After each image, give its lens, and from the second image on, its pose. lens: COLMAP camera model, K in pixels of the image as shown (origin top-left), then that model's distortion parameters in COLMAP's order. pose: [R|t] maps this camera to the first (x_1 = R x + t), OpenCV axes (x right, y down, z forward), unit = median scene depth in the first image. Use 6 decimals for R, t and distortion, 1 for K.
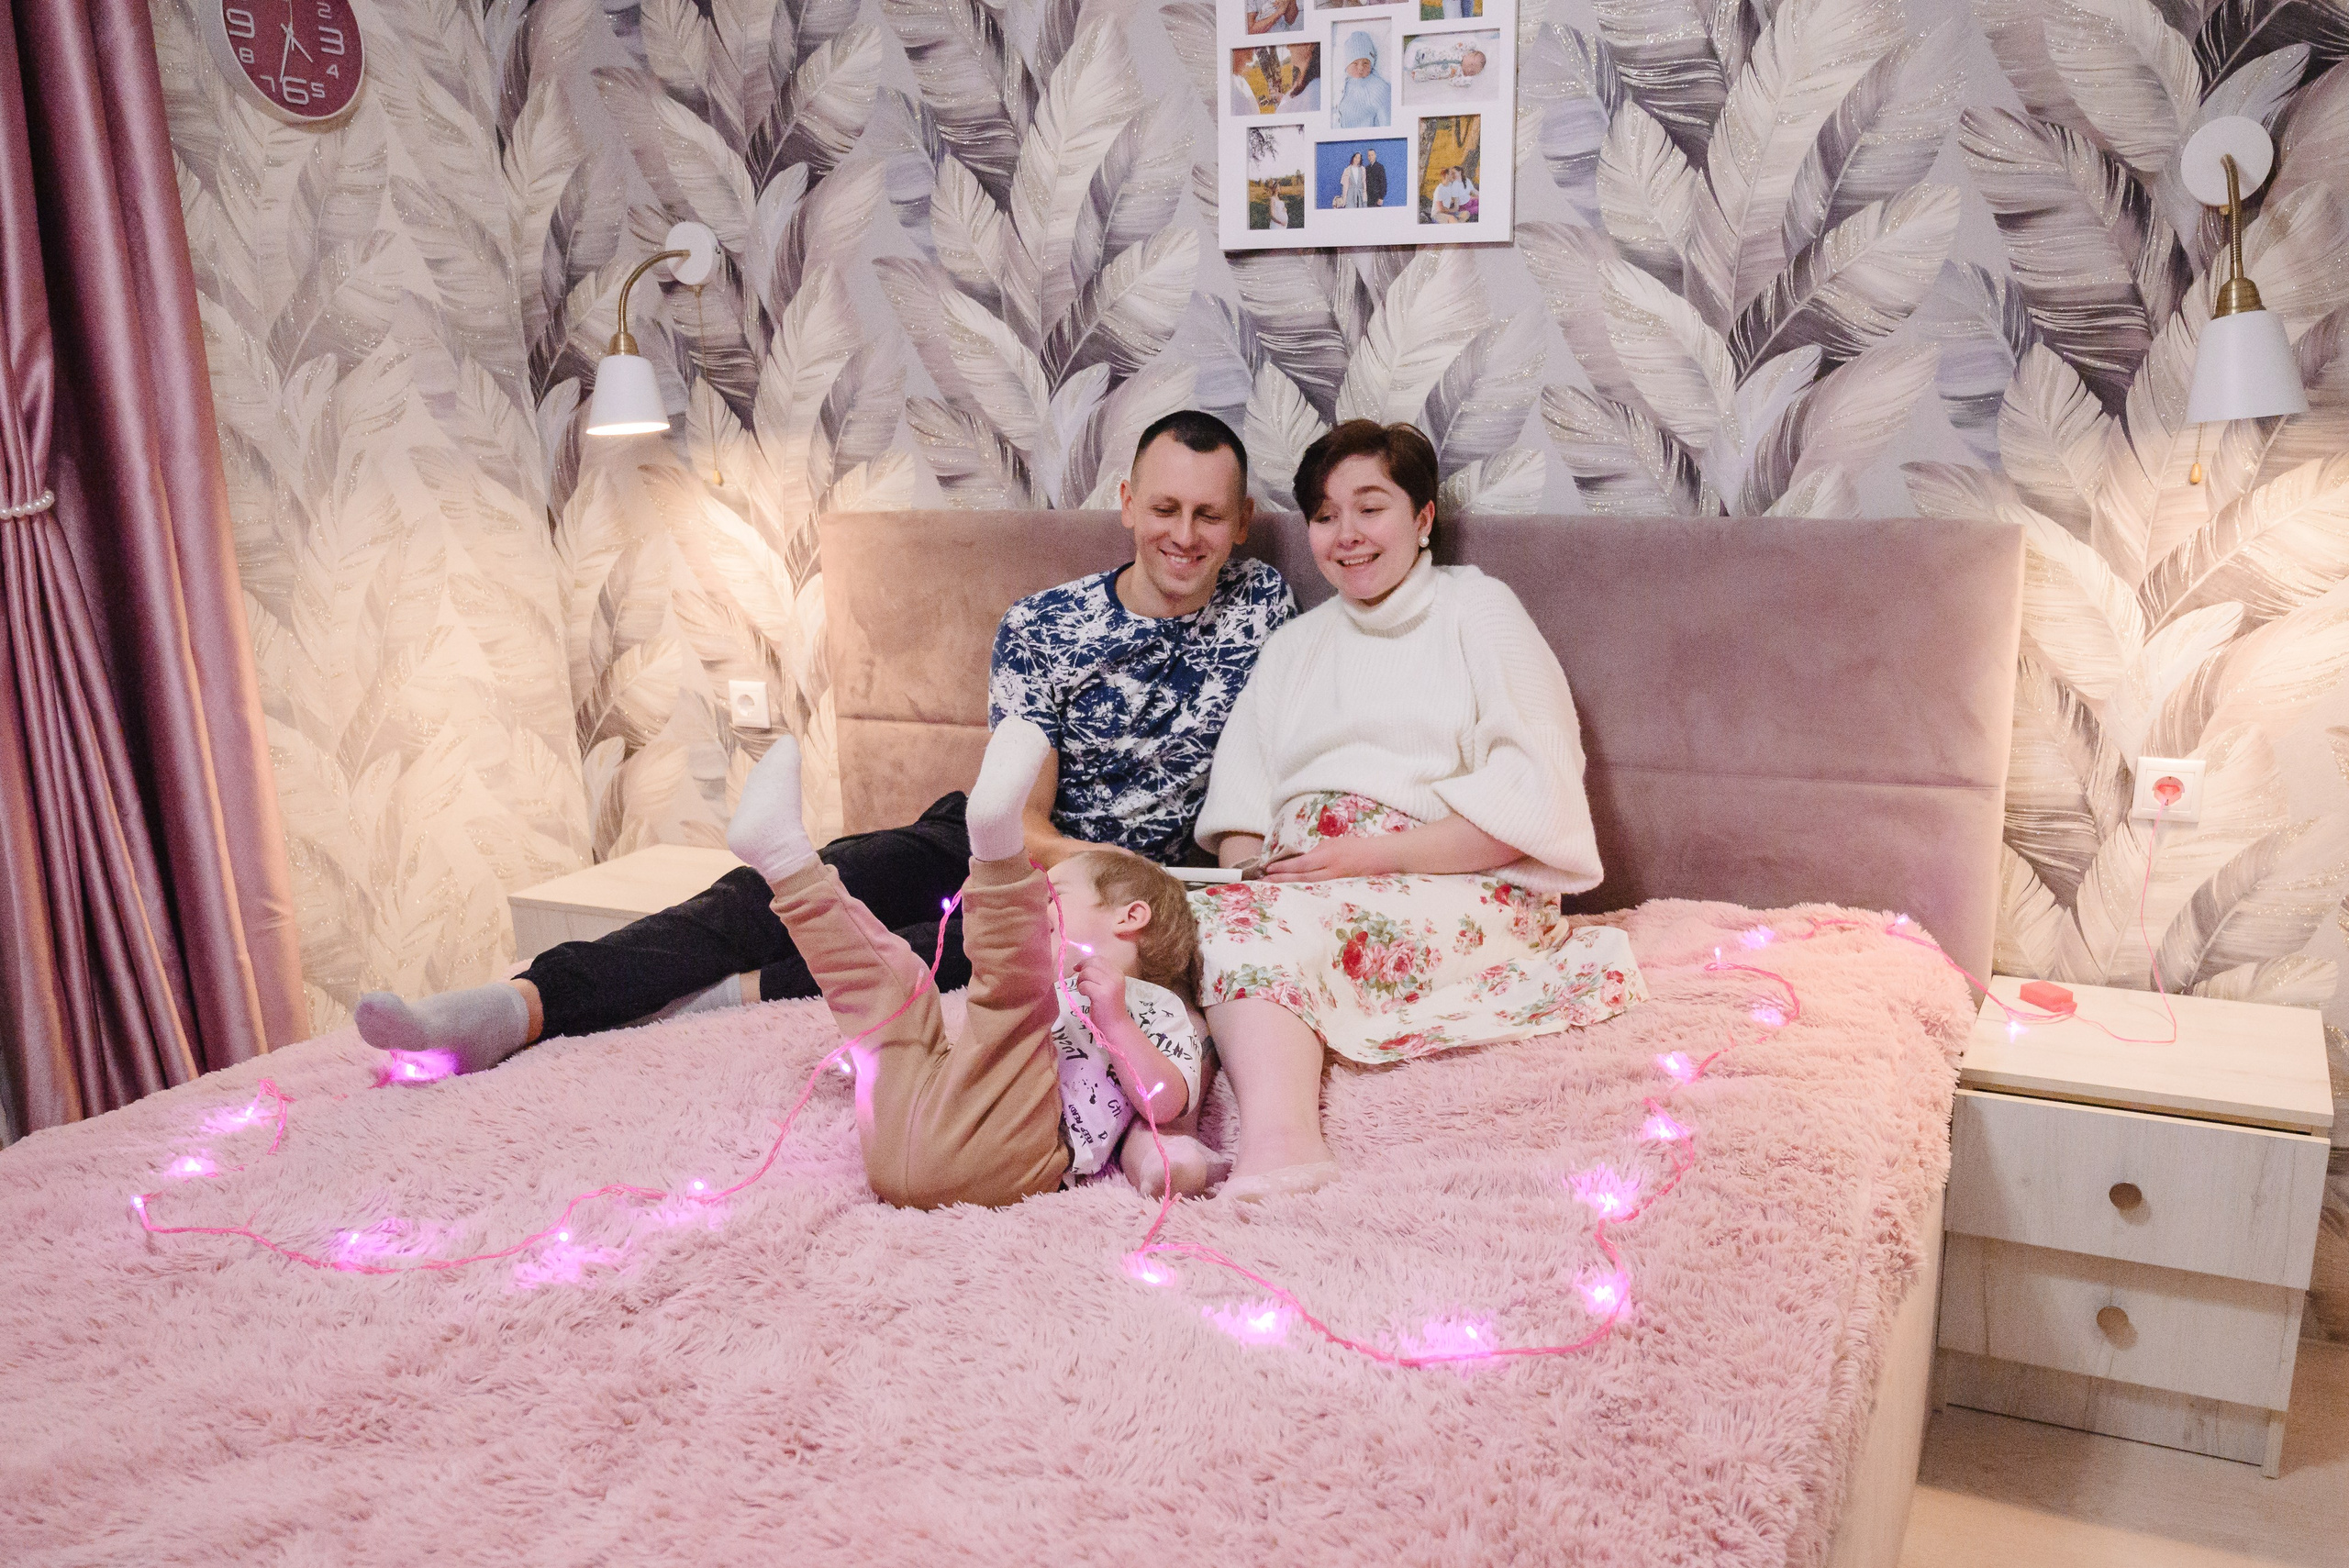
lens RADIAL K [[1715.6, 0, 1287.3], [0, 1715.6, 877.3], [0, 0, 1]] dist [-0.008612, 0.009454]
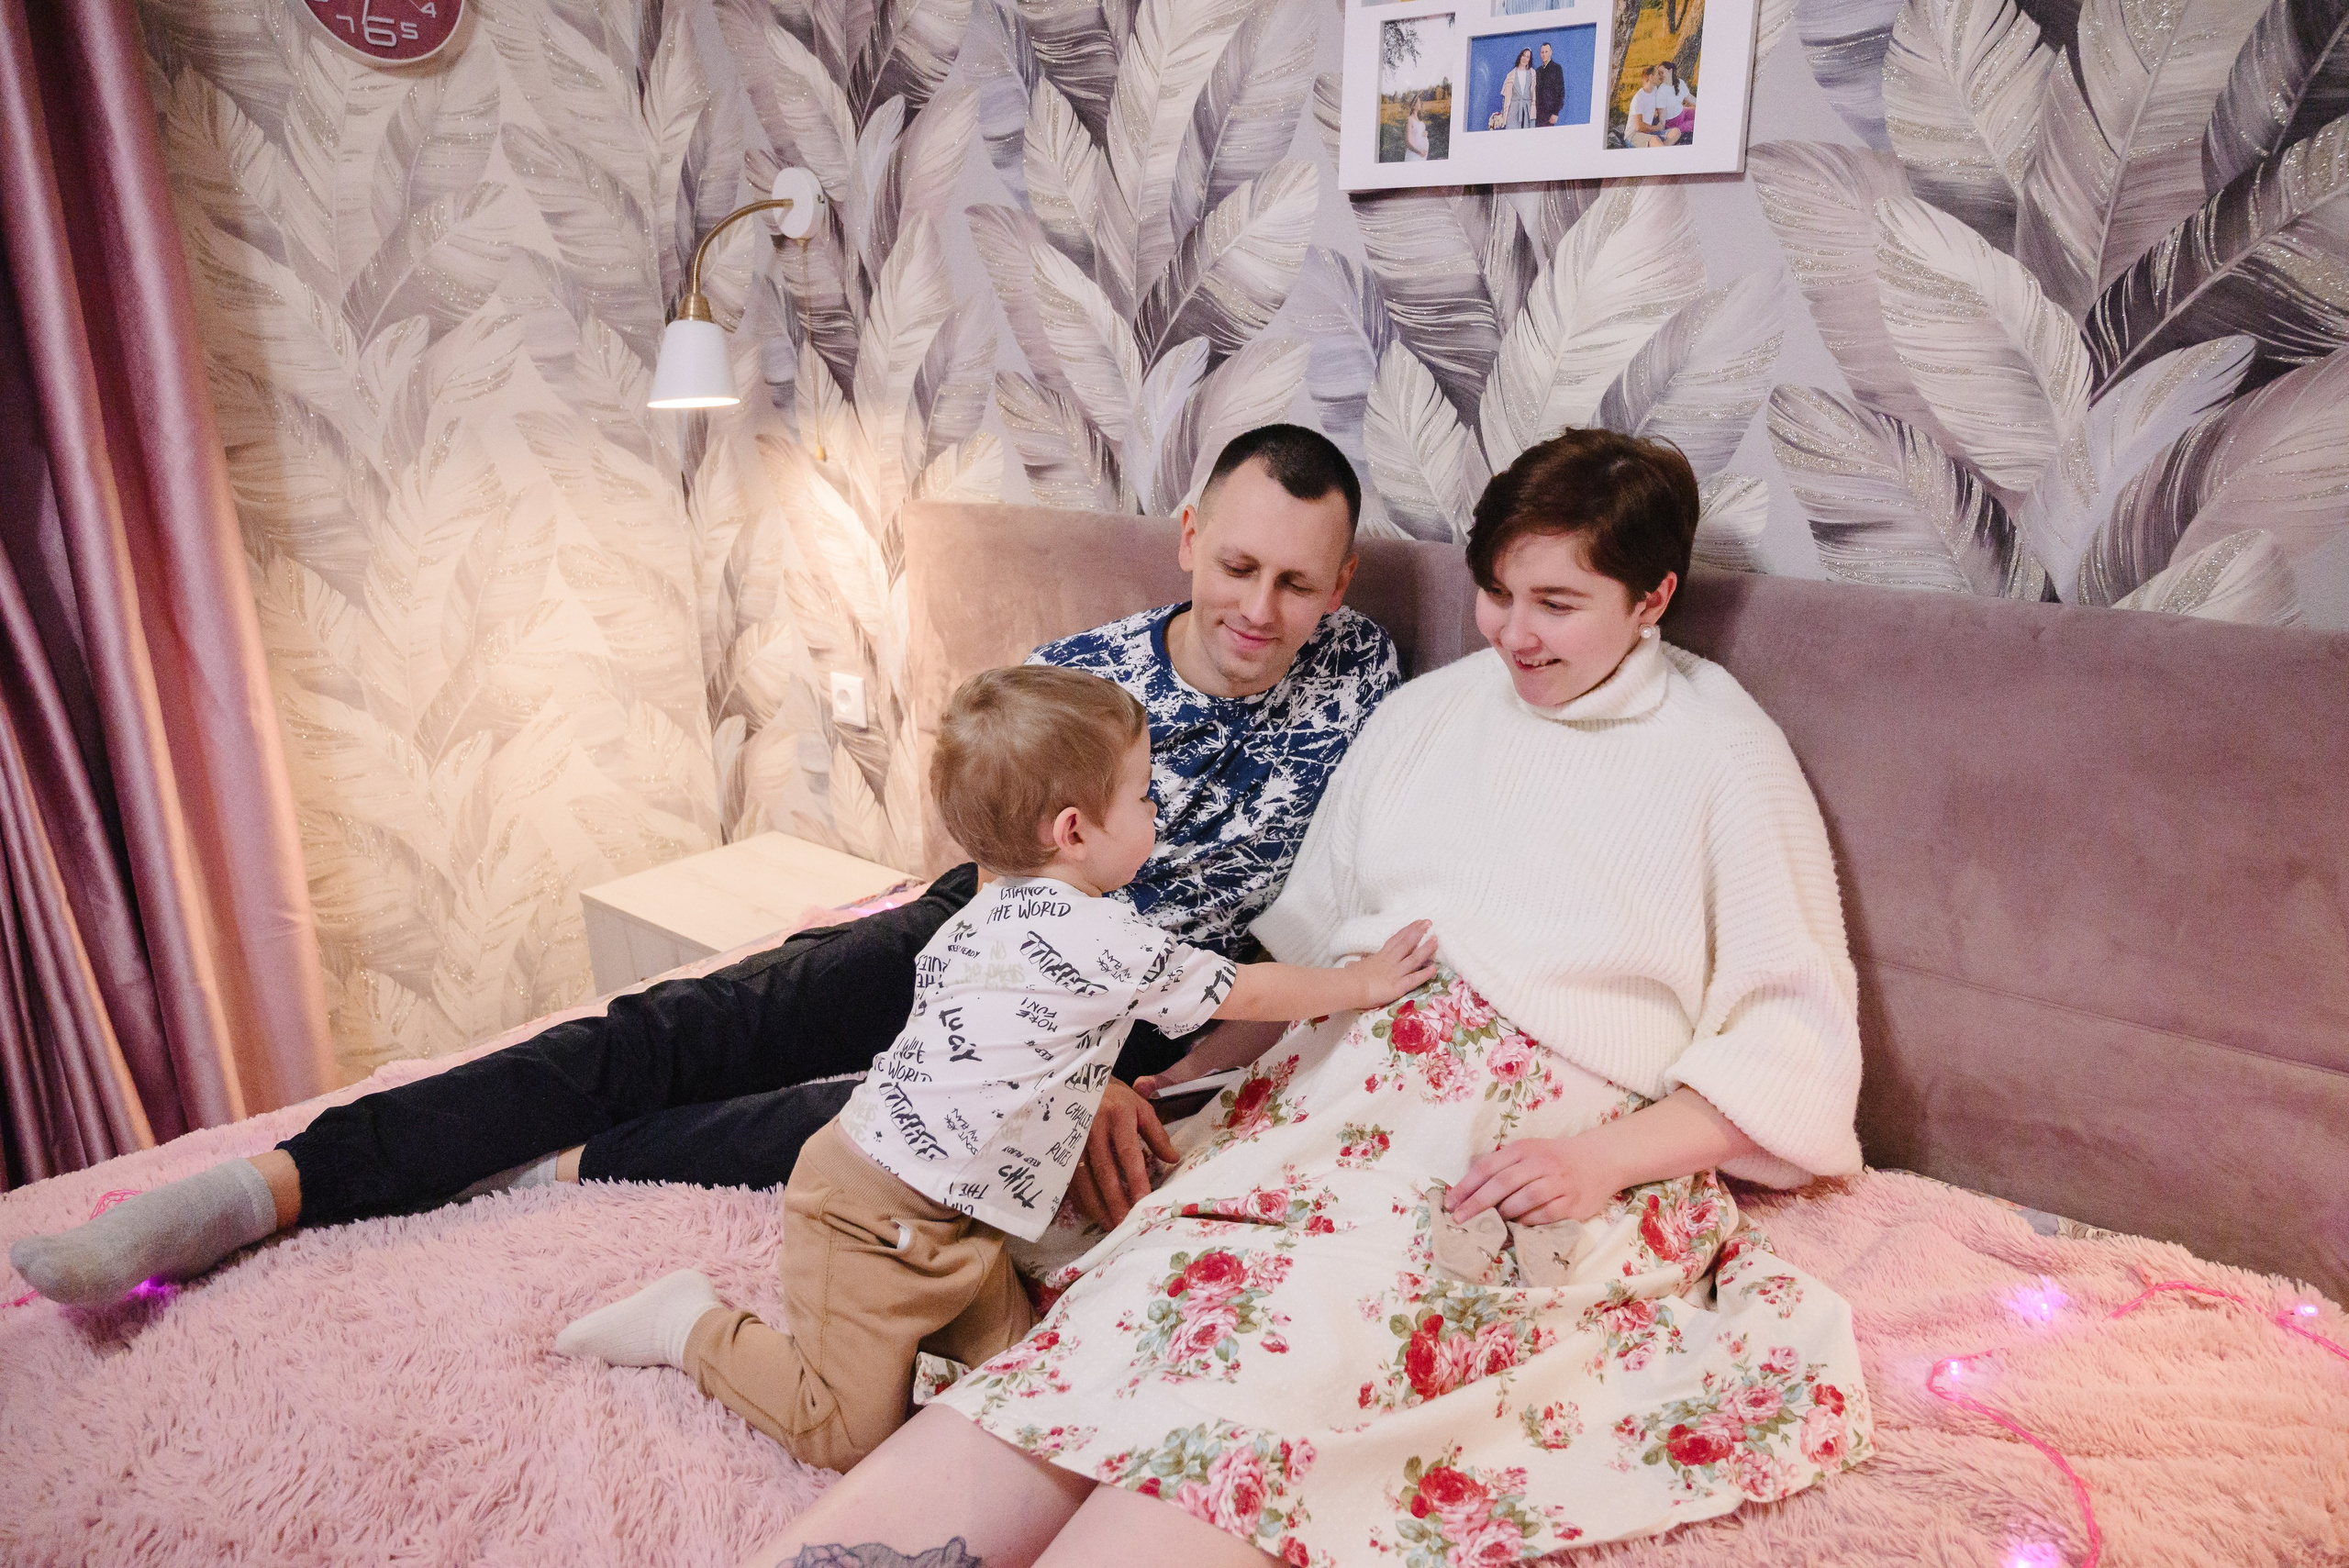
lens RADIAL K [[1518.9, 0, 1174.5], [0, 1518.9, 784.0], [0, 0, 1]] dist [-0.004358, 0.001942]
pose [[0.961409, 0.087587, -0.260809, 0.084296], [-0.082305, 0.996121, 0.031125, -0.118709], [0.262523, -0.008458, 0.964889, 0.328205]]
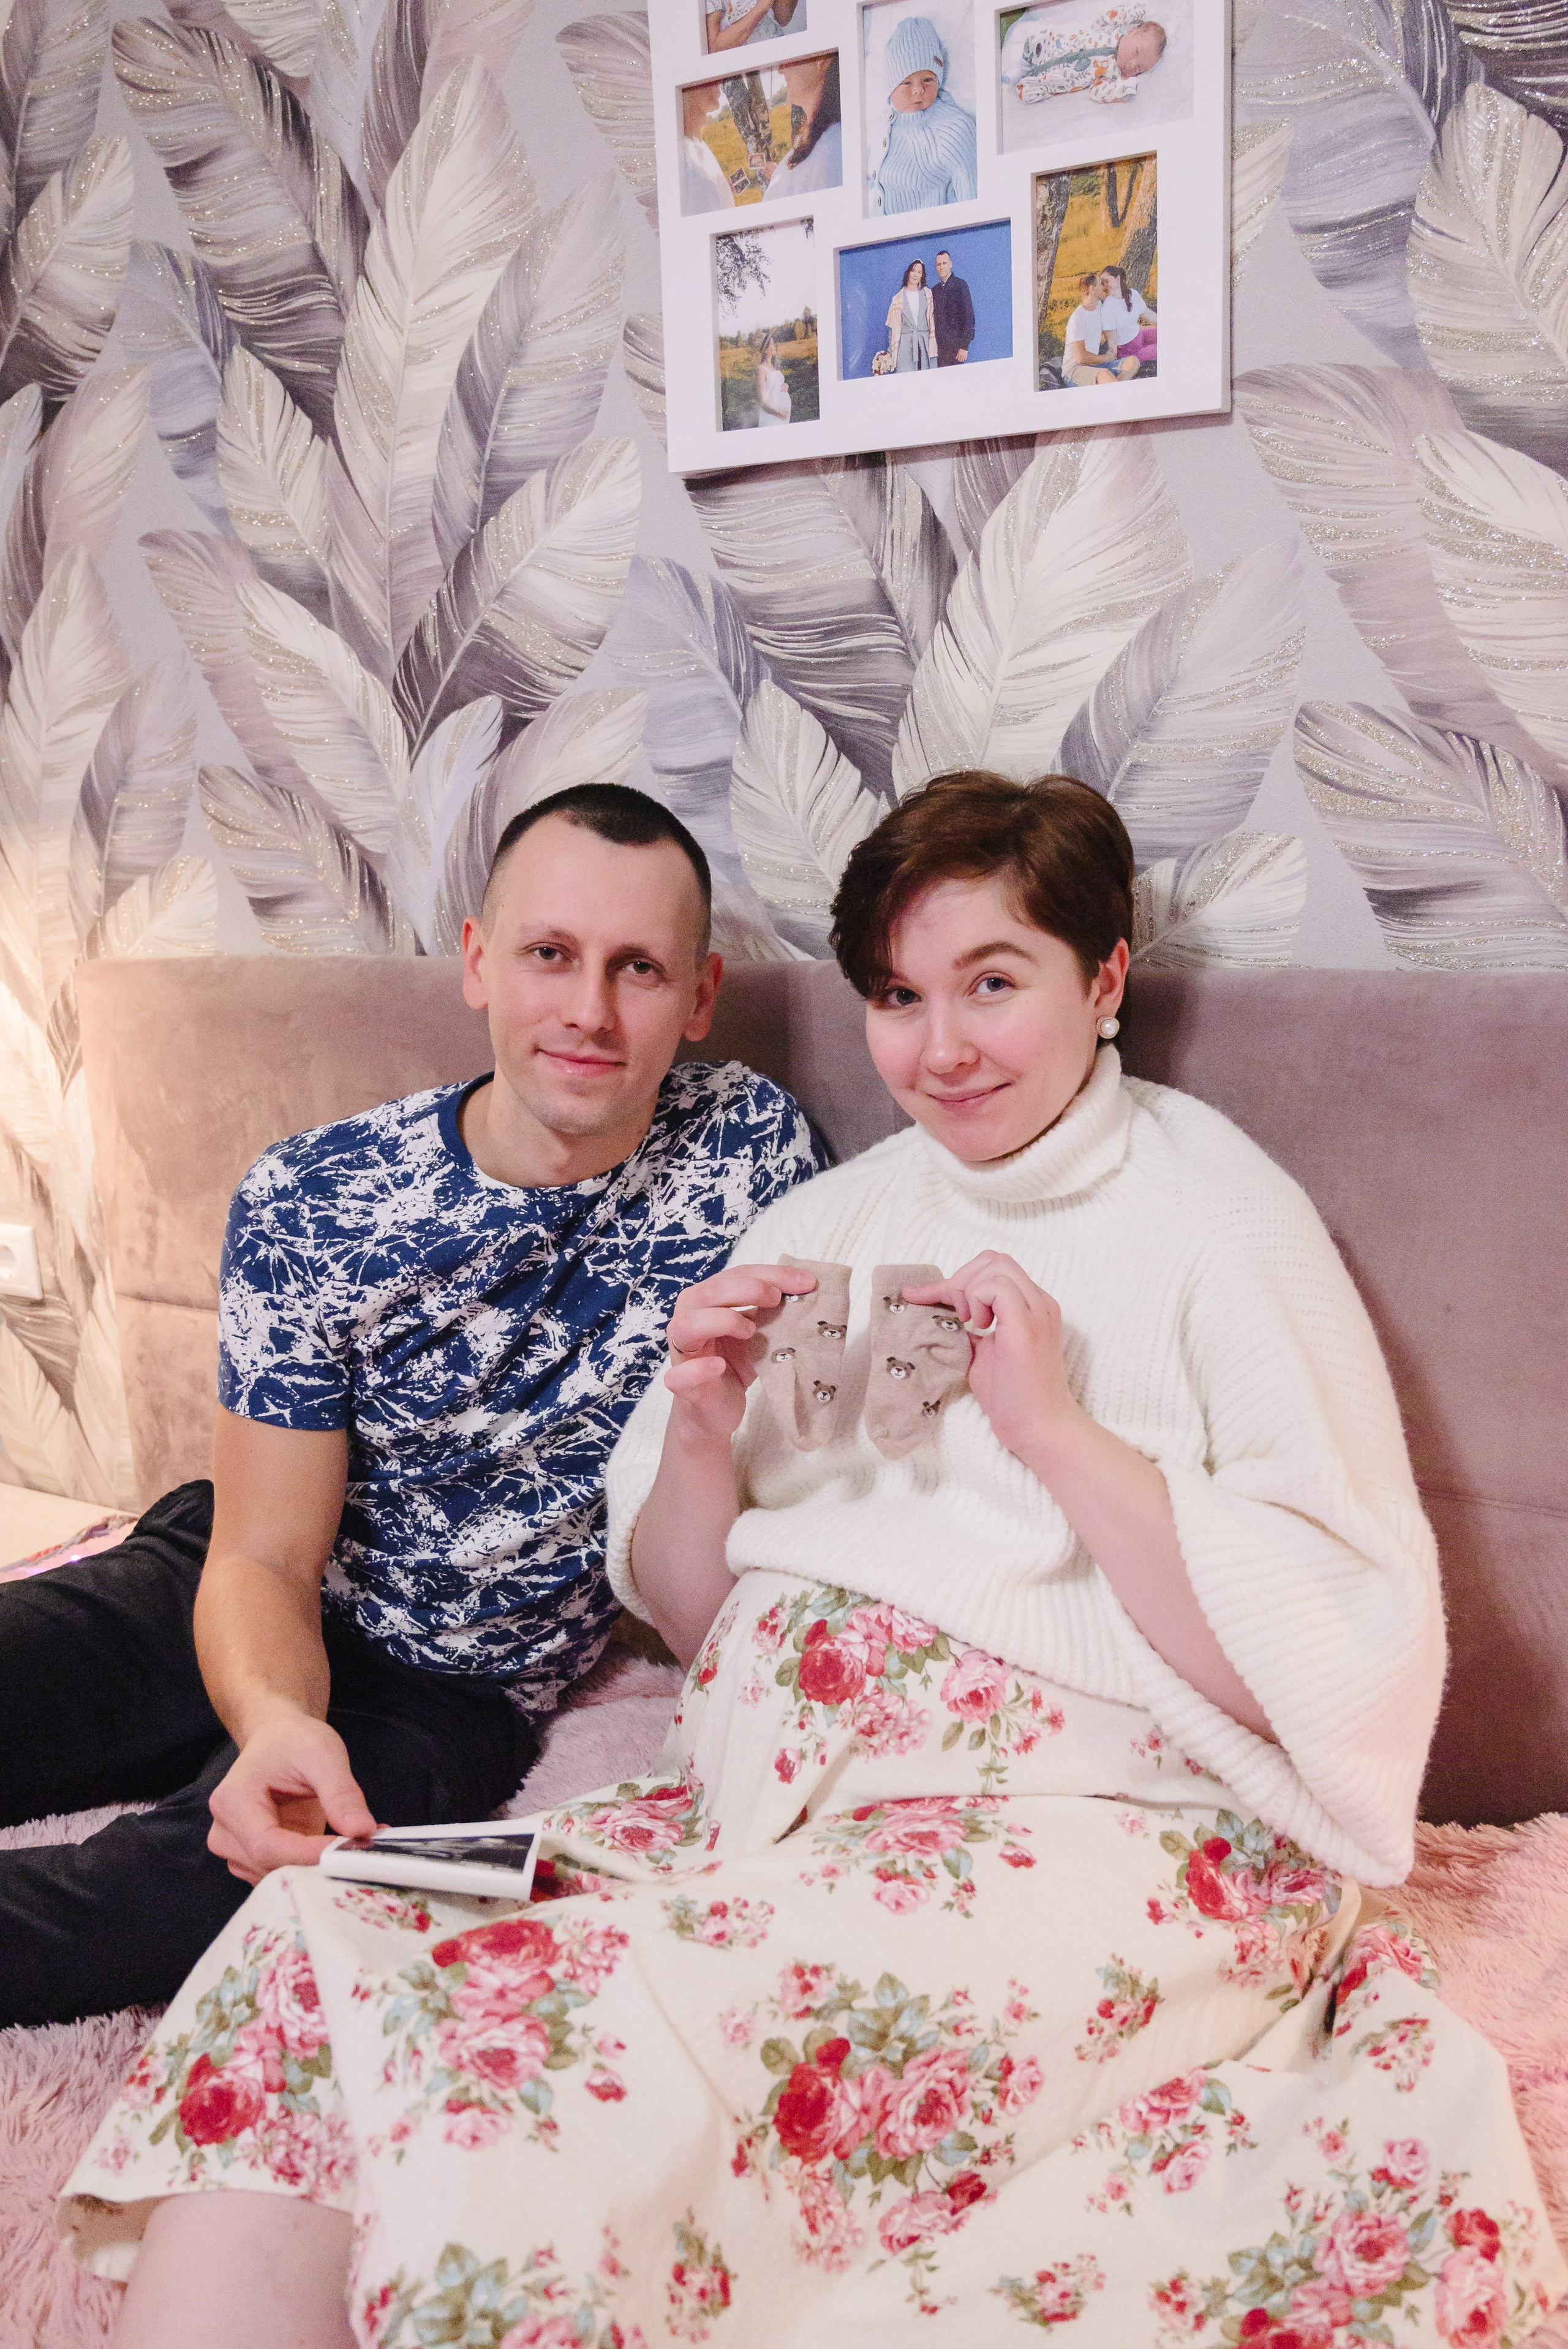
lens RADIAL K [[1974.2, 0, 784.0], [0, 1974.2, 1174.5], [0, 0, 1]] dist [-0.002785, 0.004604]
pose [[0.991128, -0.002383, -0.132889, 0.072904], [-0.006020, 0.998008, -0.062802, -0.110006], [0.132773, 0.063045, 0.989139, 0.405775]]
